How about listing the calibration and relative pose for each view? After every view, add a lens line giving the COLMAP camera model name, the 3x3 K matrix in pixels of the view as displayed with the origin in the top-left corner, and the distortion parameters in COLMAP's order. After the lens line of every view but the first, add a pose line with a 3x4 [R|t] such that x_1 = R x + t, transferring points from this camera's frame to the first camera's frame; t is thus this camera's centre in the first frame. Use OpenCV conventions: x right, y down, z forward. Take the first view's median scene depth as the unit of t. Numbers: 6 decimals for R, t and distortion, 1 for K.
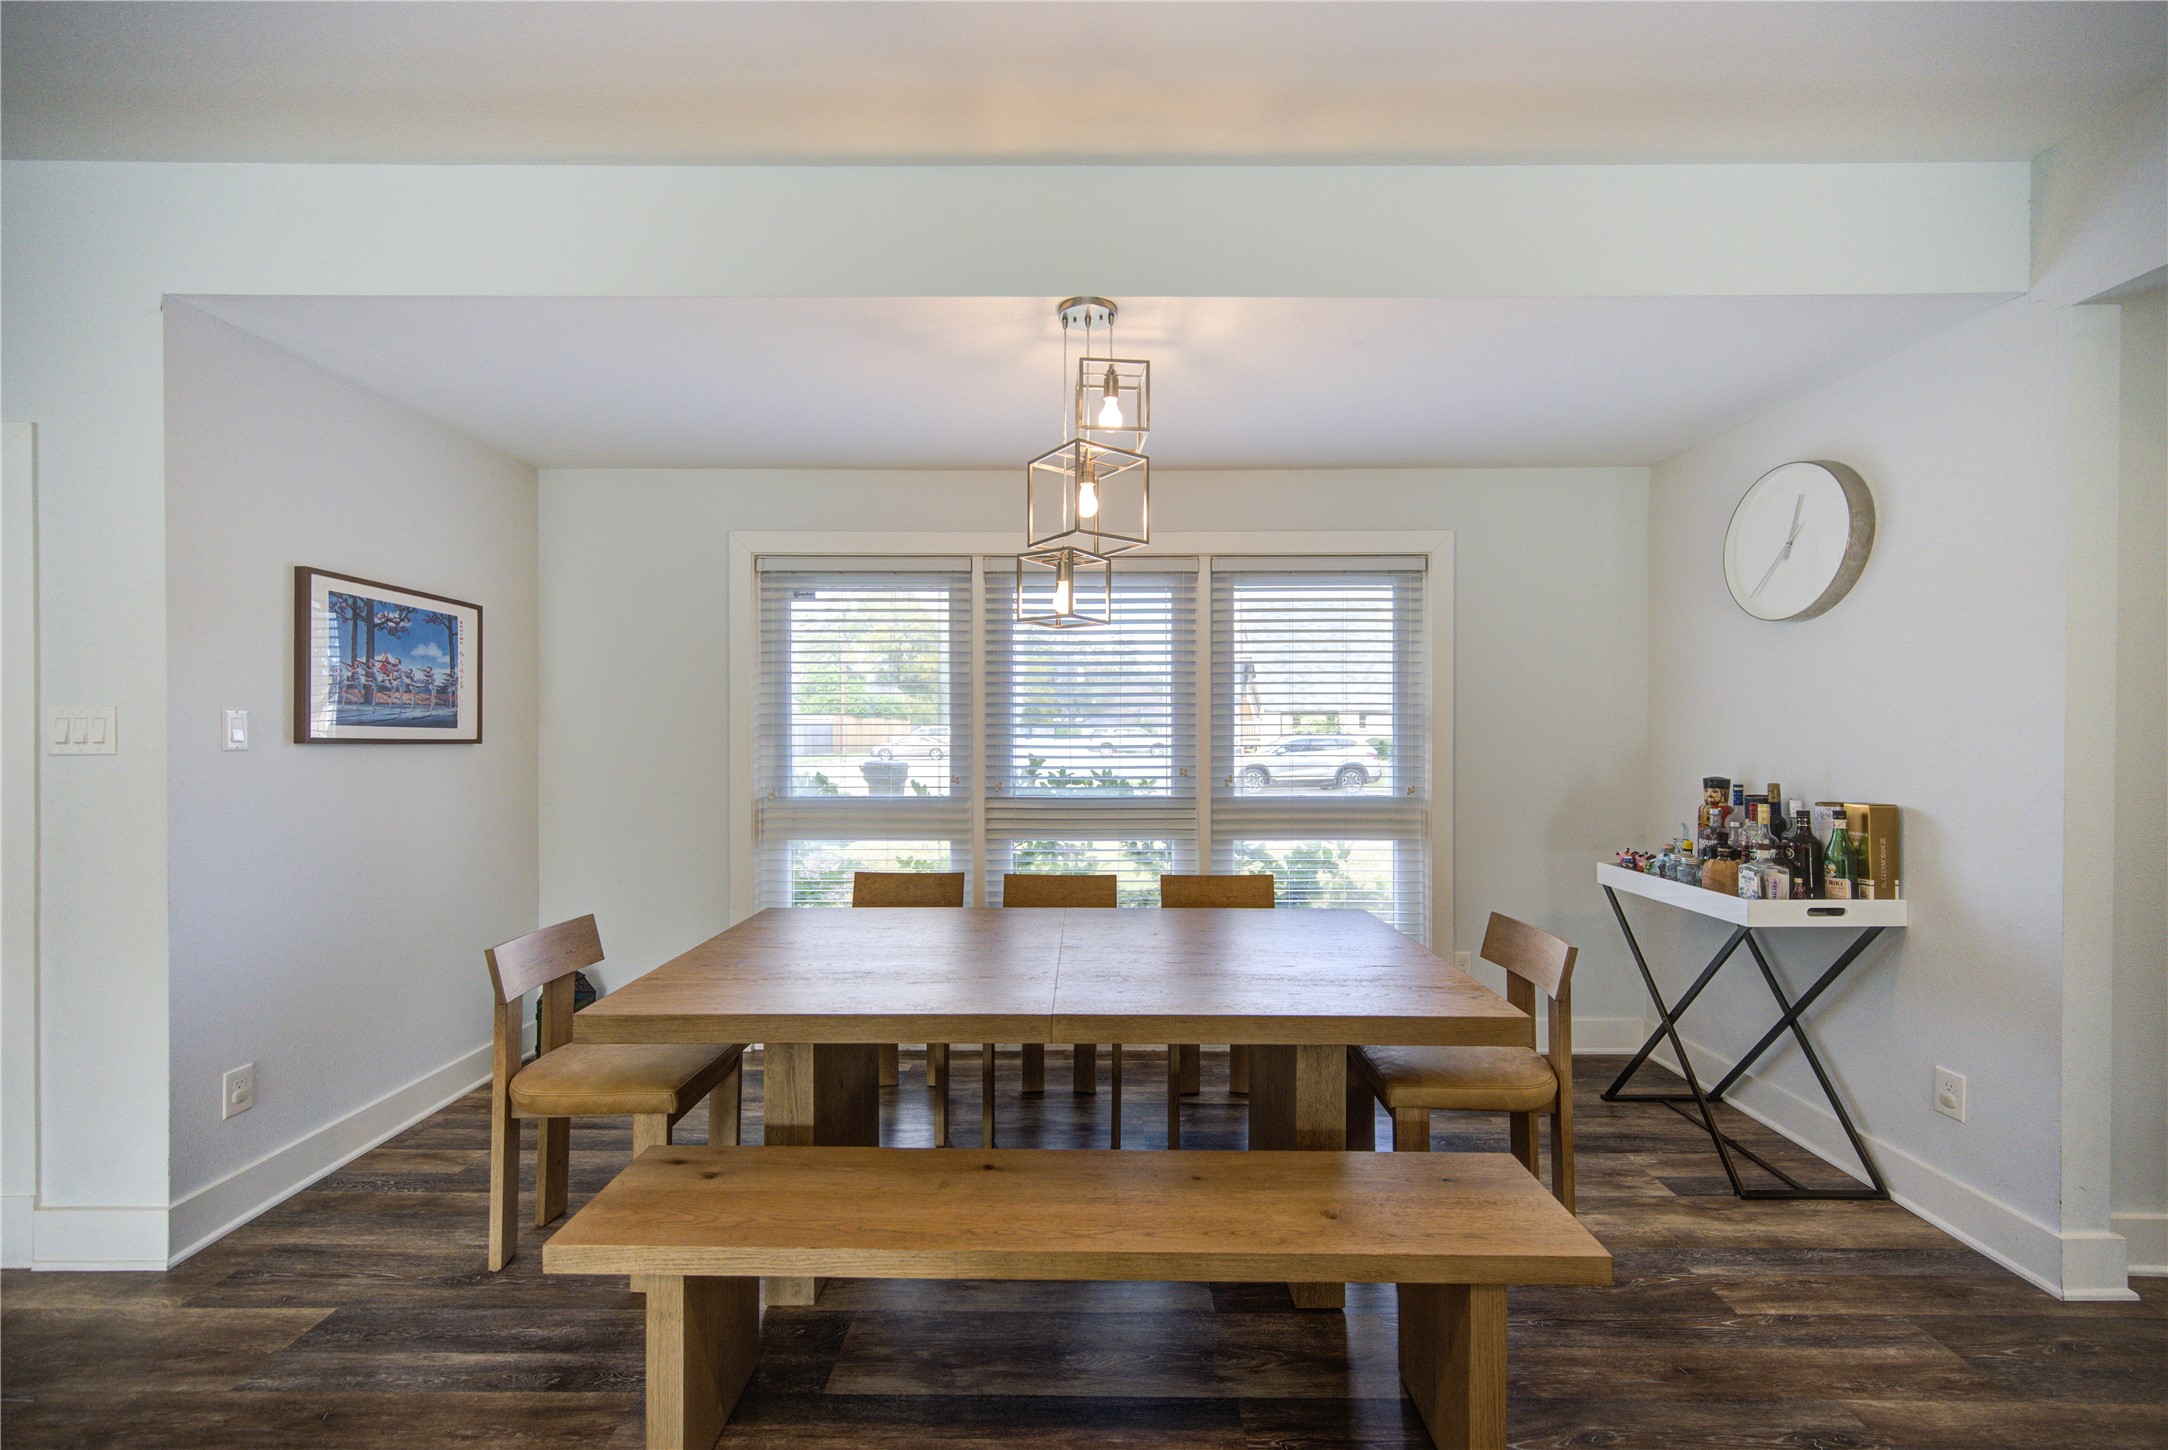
lens RADIAL K [[846.5, 0, 1089.0], [0, 846.5, 726.8], [0, 0, 1]] dist [0.001728, -0.000392]
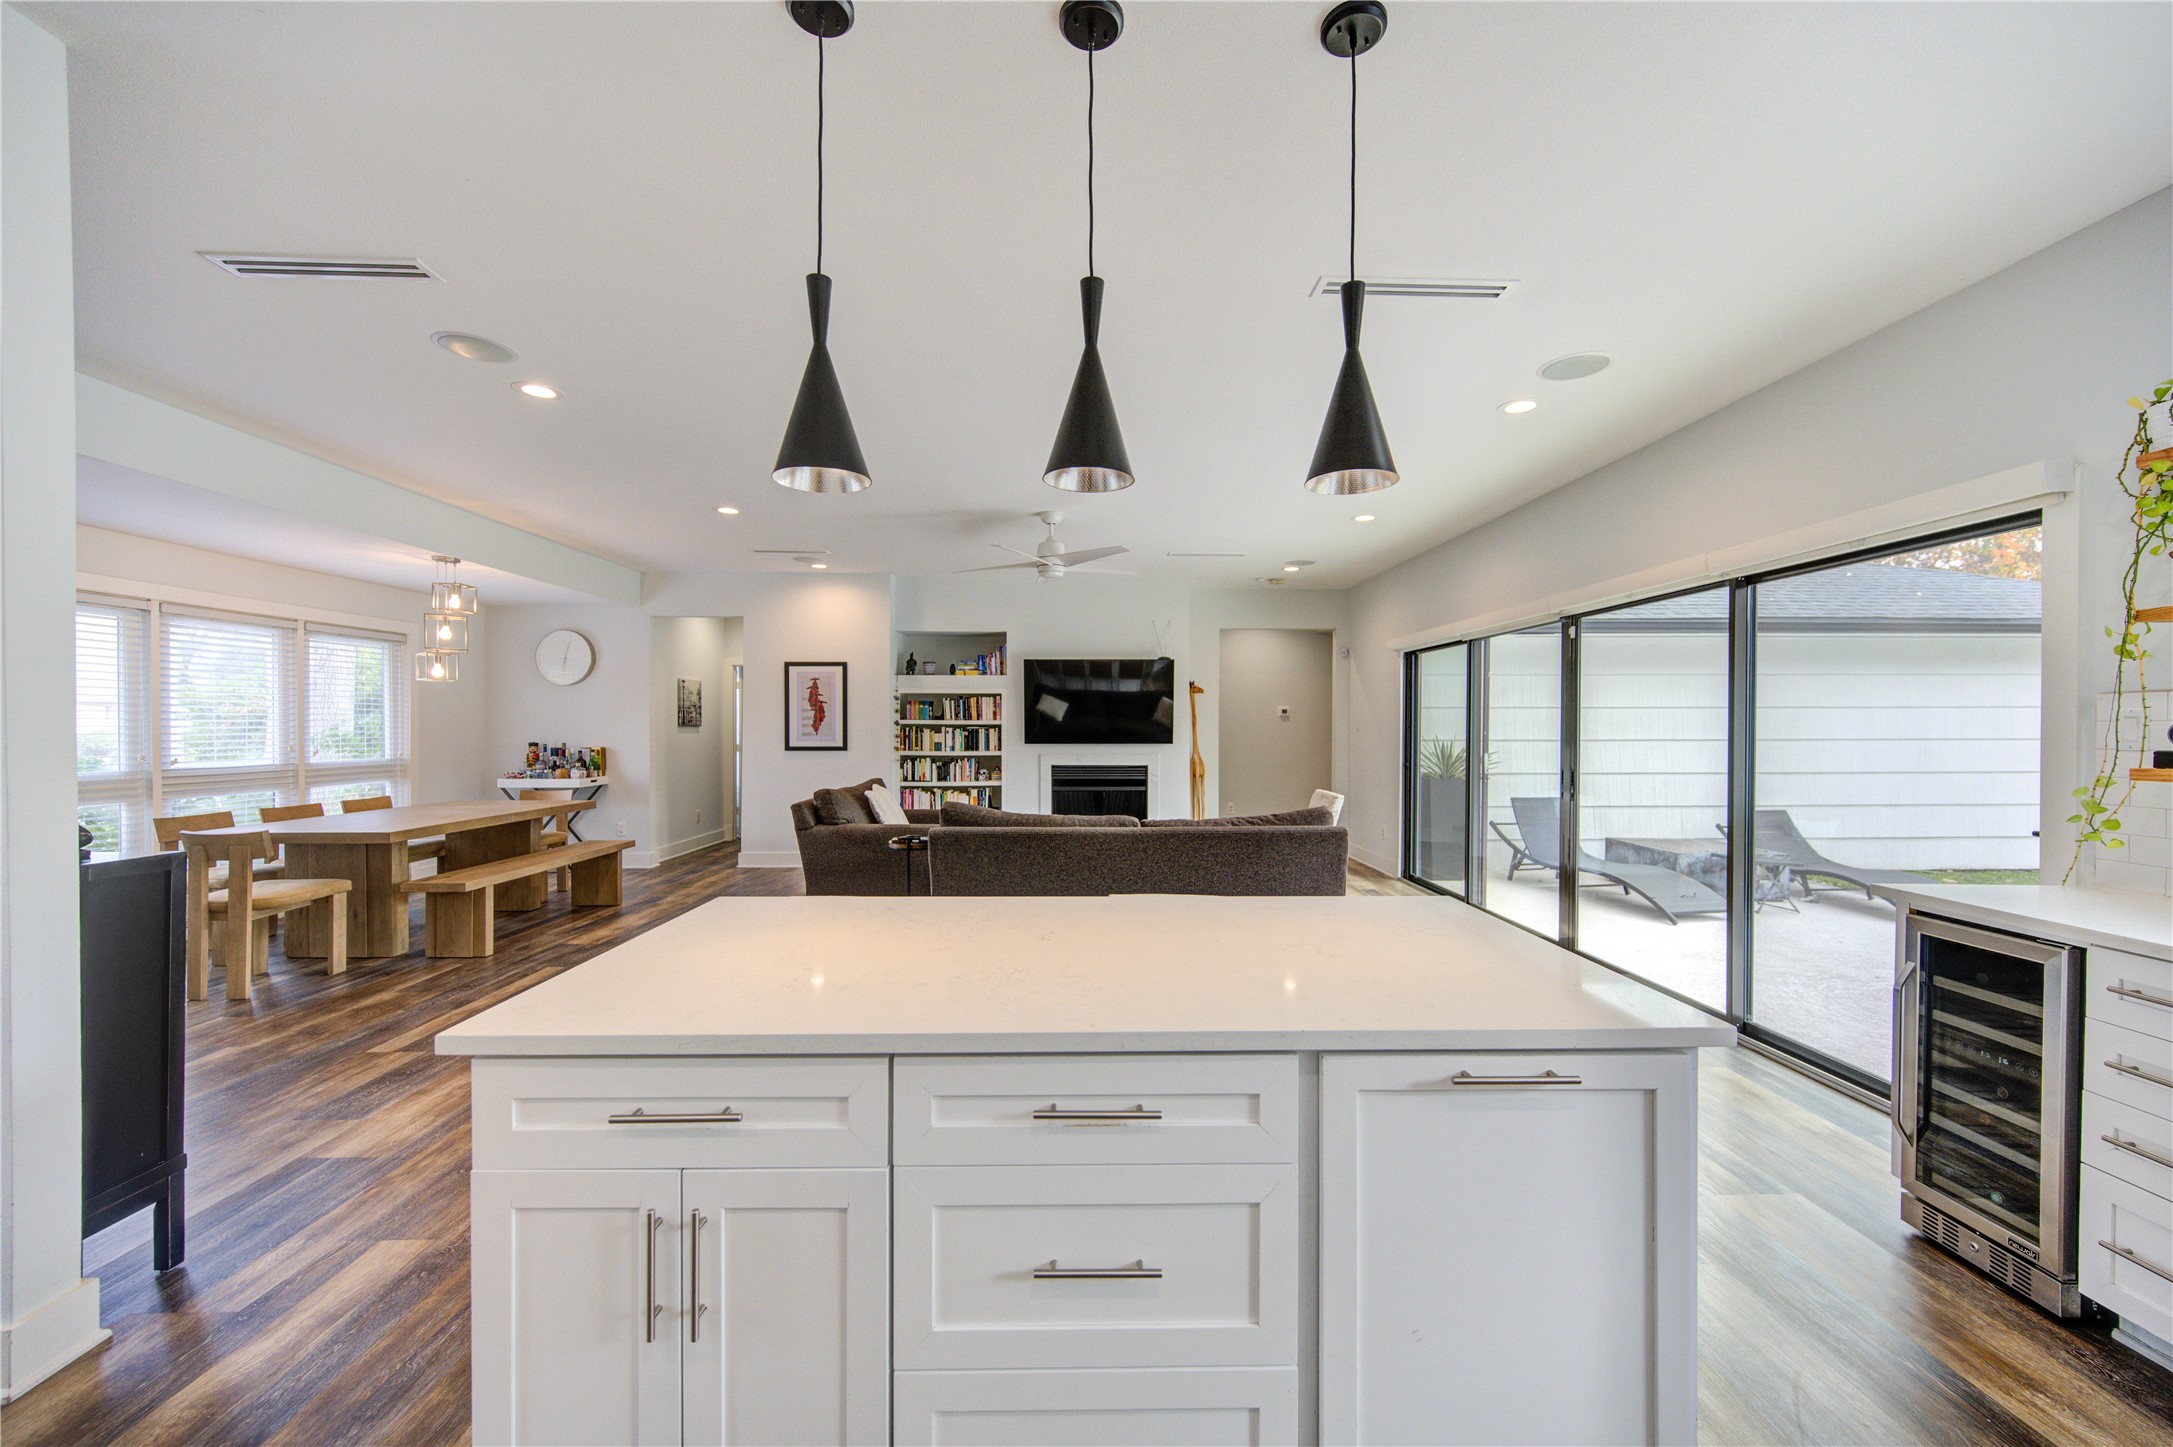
lens RADIAL K [[848.4, 0, 1086.5], [0, 848.4, 729.7], [0, 0, 1]] dist [0.001728, -0.000392]
pose [[-0.023471, -0.005433, 0.999710, -2.069840], [-0.011070, 0.999925, 0.005174, -0.011132], [-0.999663, -0.010945, -0.023530, -0.683881]]
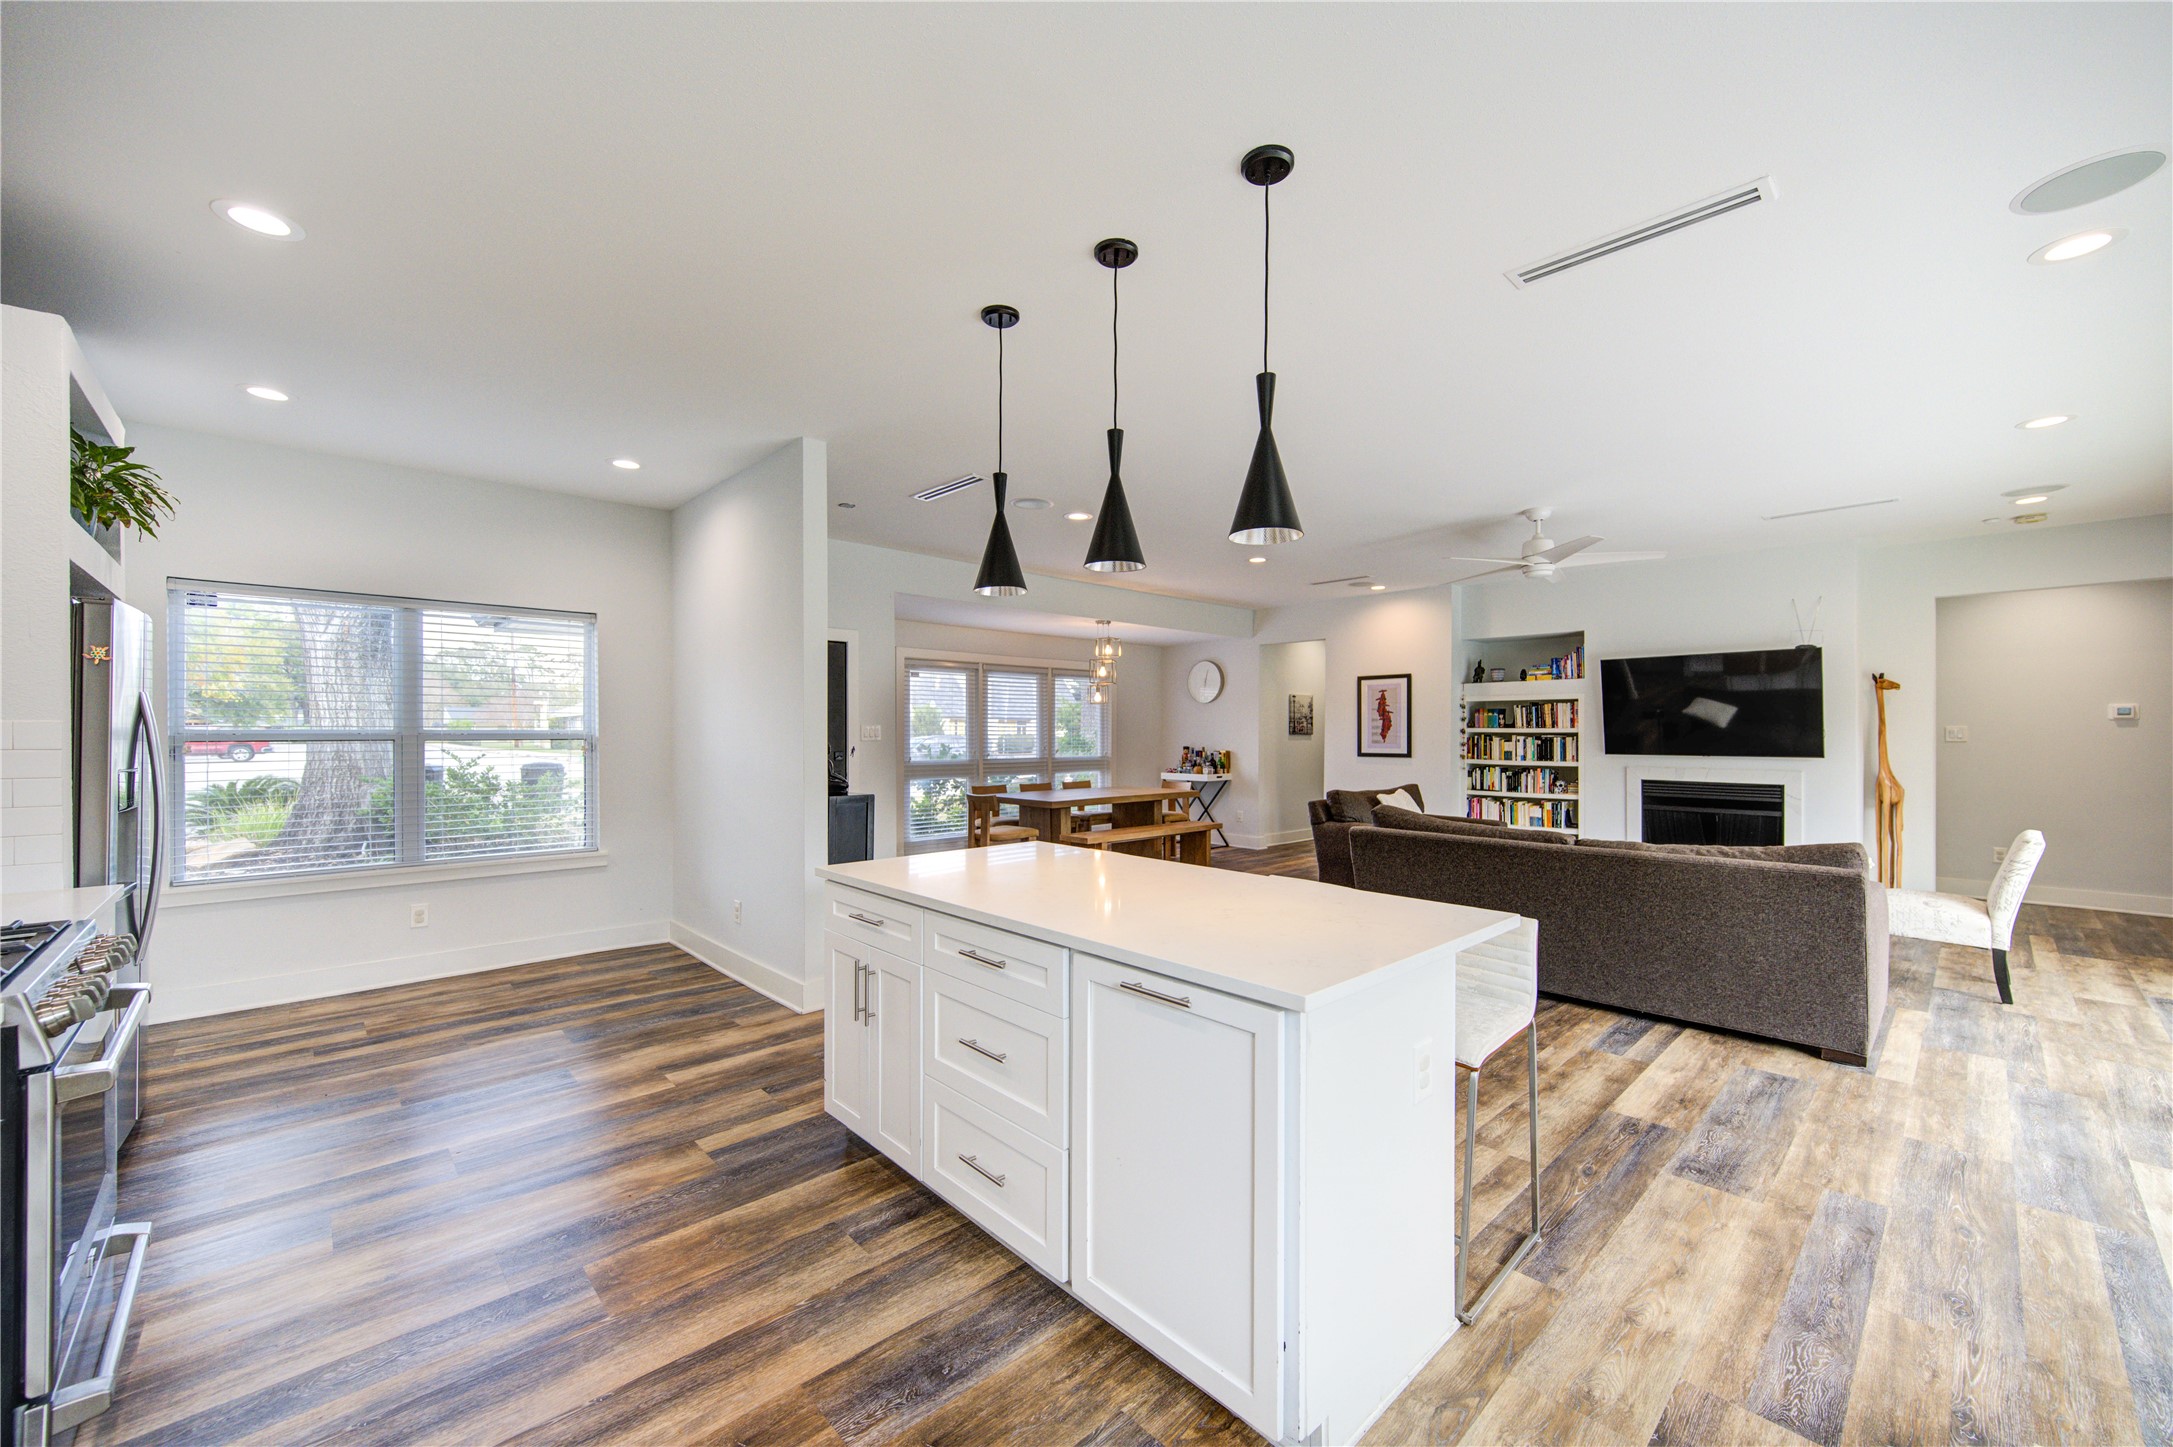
lens RADIAL K [[848.4, 0, 1089.7], [0, 848.4, 724.1], [0, 0, 1]] dist [0.001728, -0.000392]
pose [[0.733923, 0.006819, 0.679199, -2.081914], [-0.007062, 0.999972, -0.002409, -0.020581], [-0.679196, -0.003029, 0.733950, -1.390026]]
